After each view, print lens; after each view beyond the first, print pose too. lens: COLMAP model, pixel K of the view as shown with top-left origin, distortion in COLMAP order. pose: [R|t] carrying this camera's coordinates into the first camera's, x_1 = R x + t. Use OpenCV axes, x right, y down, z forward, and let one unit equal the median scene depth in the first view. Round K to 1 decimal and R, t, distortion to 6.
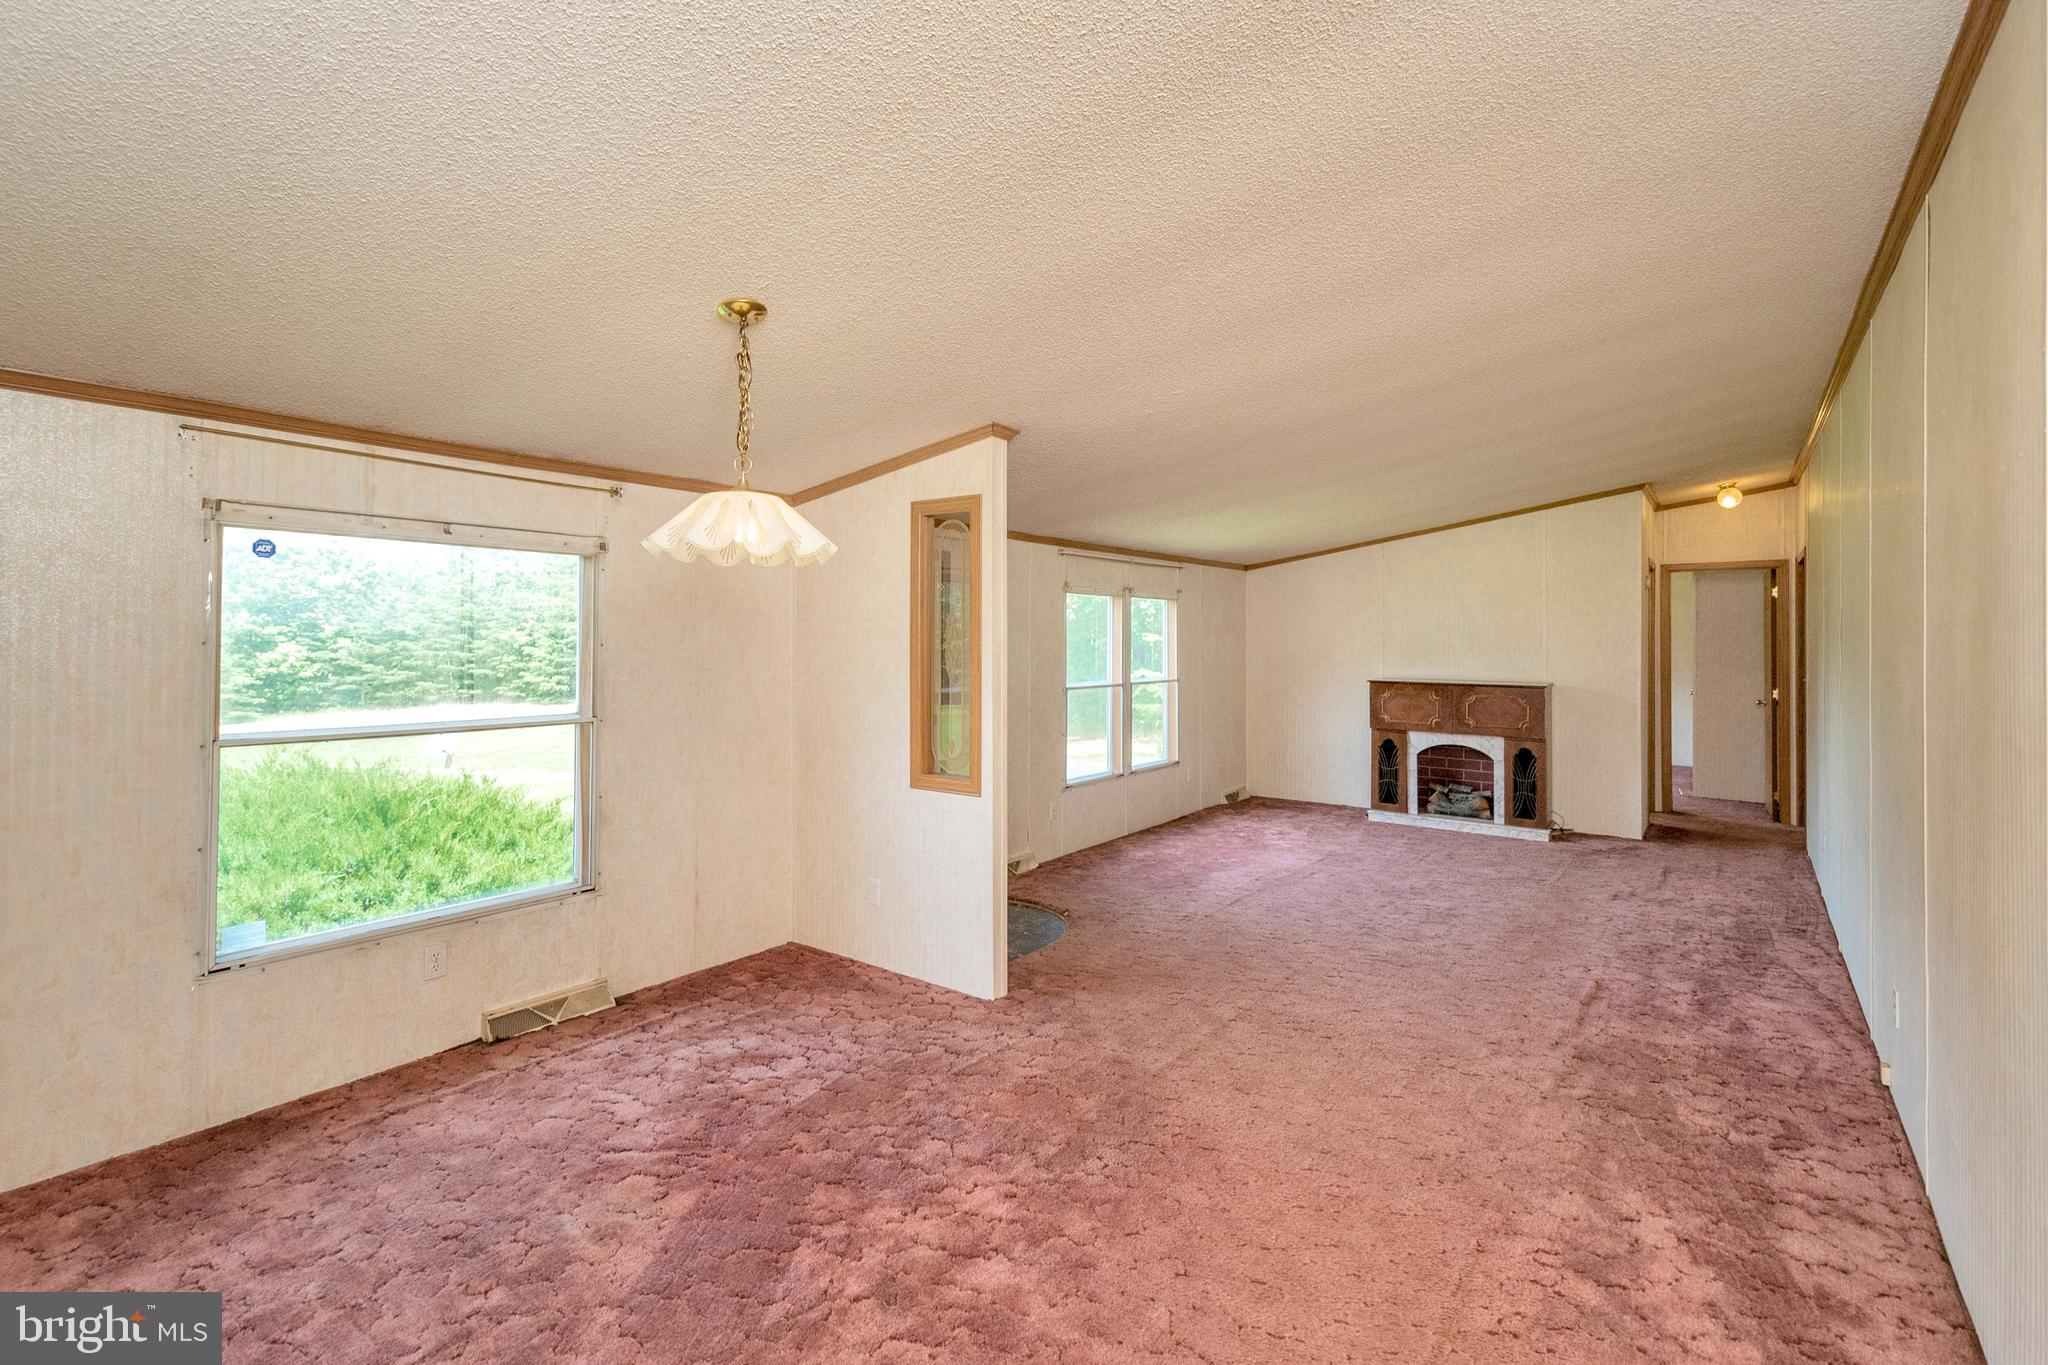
lens RADIAL K [[922.3, 0, 970.9], [0, 922.3, 633.8], [0, 0, 1]] dist [0.002817, -0.000737]
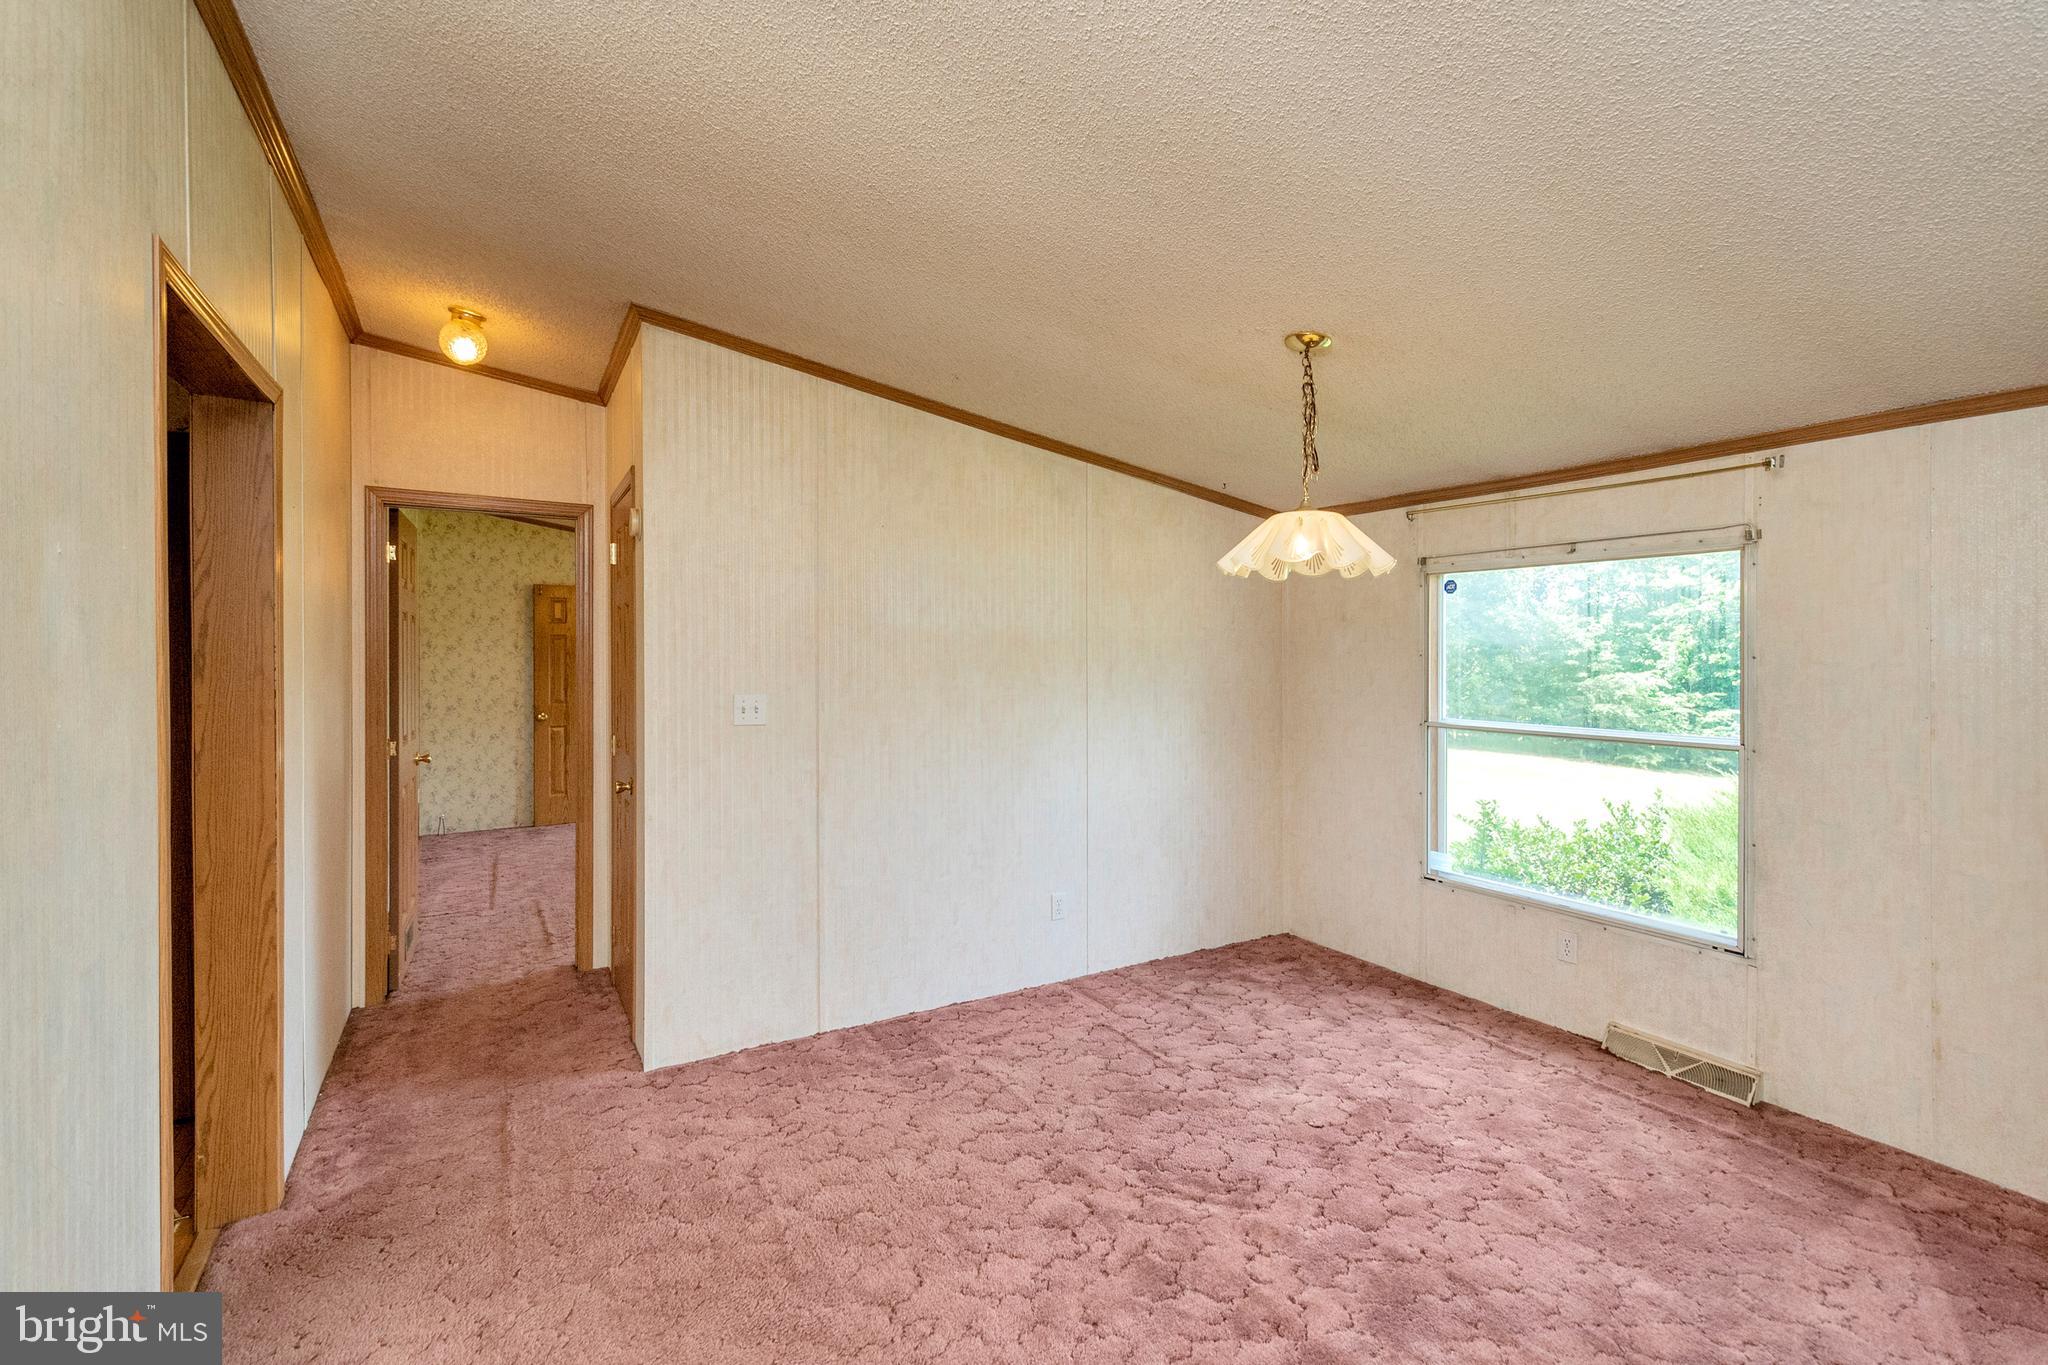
lens RADIAL K [[922.3, 0, 1047.7], [0, 922.3, 655.1], [0, 0, 1]] dist [0.002817, -0.000737]
pose [[-0.338604, -0.001803, -0.940927, 0.654169], [0.007385, 0.999962, -0.004574, 0.010551], [0.940900, -0.008498, -0.338578, 0.792646]]
